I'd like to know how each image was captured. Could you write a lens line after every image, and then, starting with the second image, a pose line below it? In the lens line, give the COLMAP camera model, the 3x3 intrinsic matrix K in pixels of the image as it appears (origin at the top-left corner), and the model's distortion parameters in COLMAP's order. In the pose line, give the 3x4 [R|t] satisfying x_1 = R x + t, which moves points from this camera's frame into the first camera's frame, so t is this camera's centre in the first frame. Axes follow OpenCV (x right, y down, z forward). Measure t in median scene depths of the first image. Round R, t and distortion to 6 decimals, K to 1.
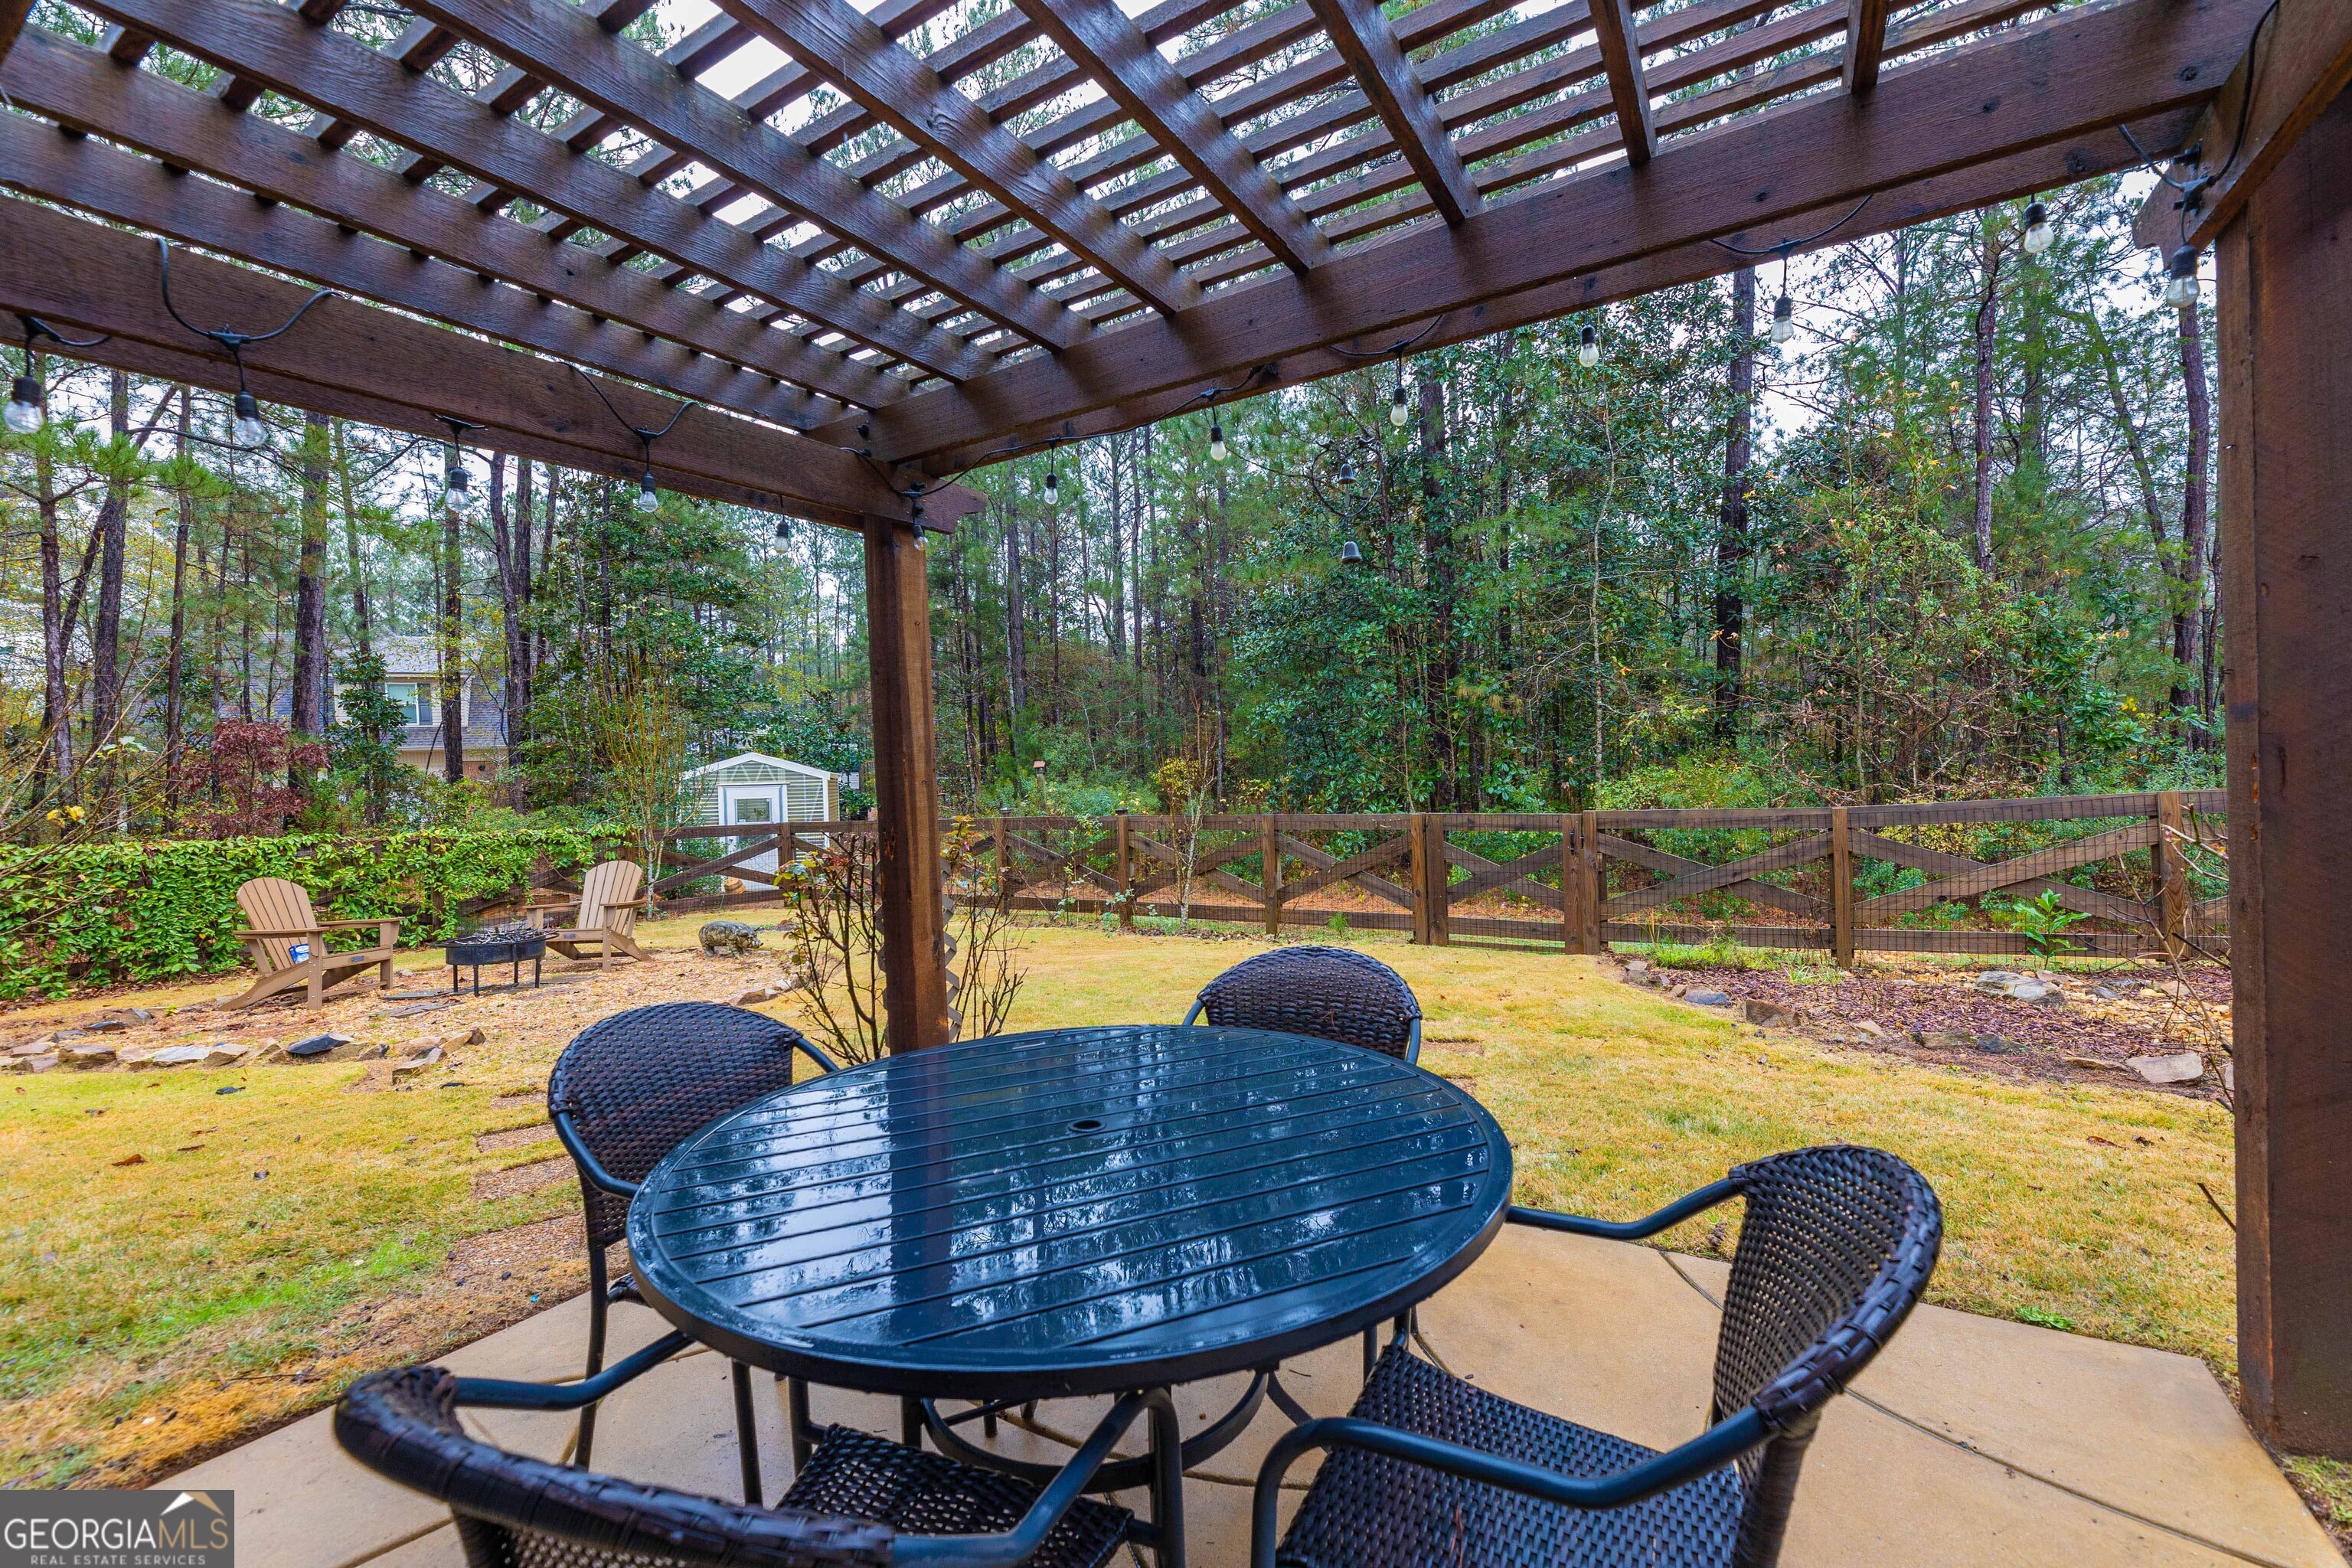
lens RADIAL K [[967.9, 0, 1190.9], [0, 967.9, 789.4], [0, 0, 1]] dist [-0.002179, -0.000190]
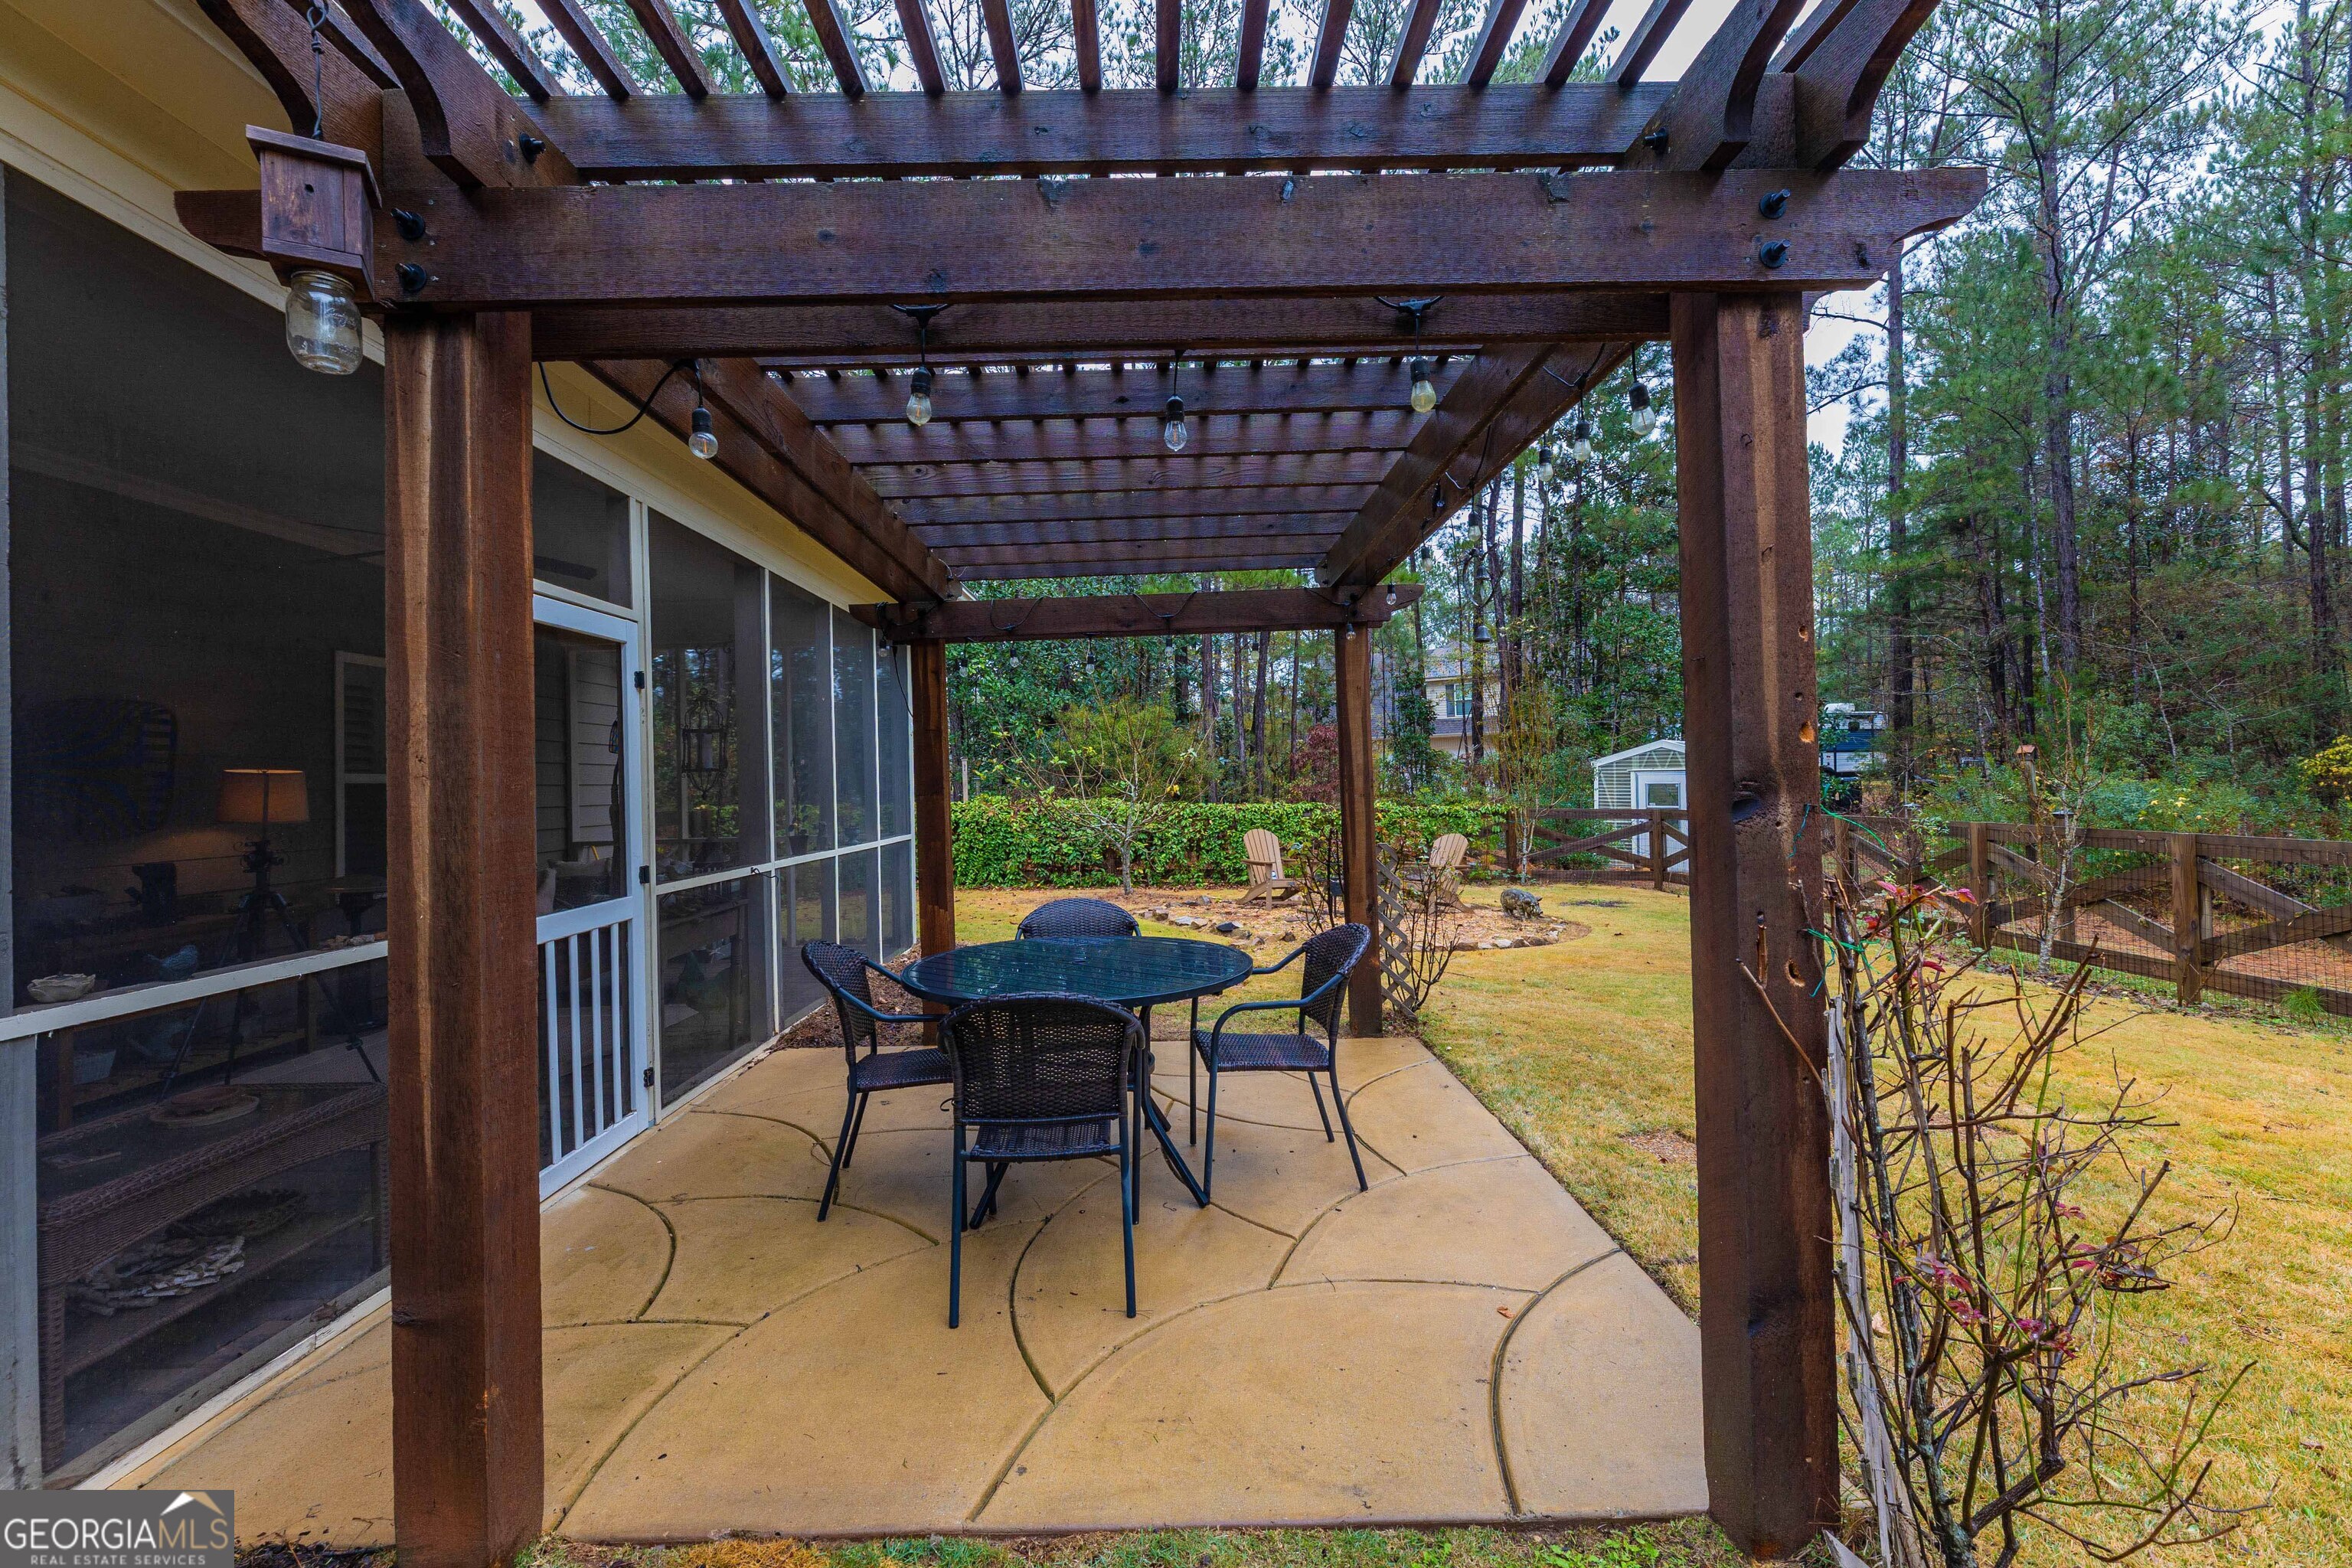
lens RADIAL K [[967.9, 0, 1190.9], [0, 967.9, 789.4], [0, 0, 1]] dist [-0.002179, -0.000190]
pose [[0.542686, 0.030388, -0.839386, 0.193313], [-0.010329, 0.999511, 0.029507, -0.012485], [0.839872, -0.007343, 0.542735, 0.006808]]
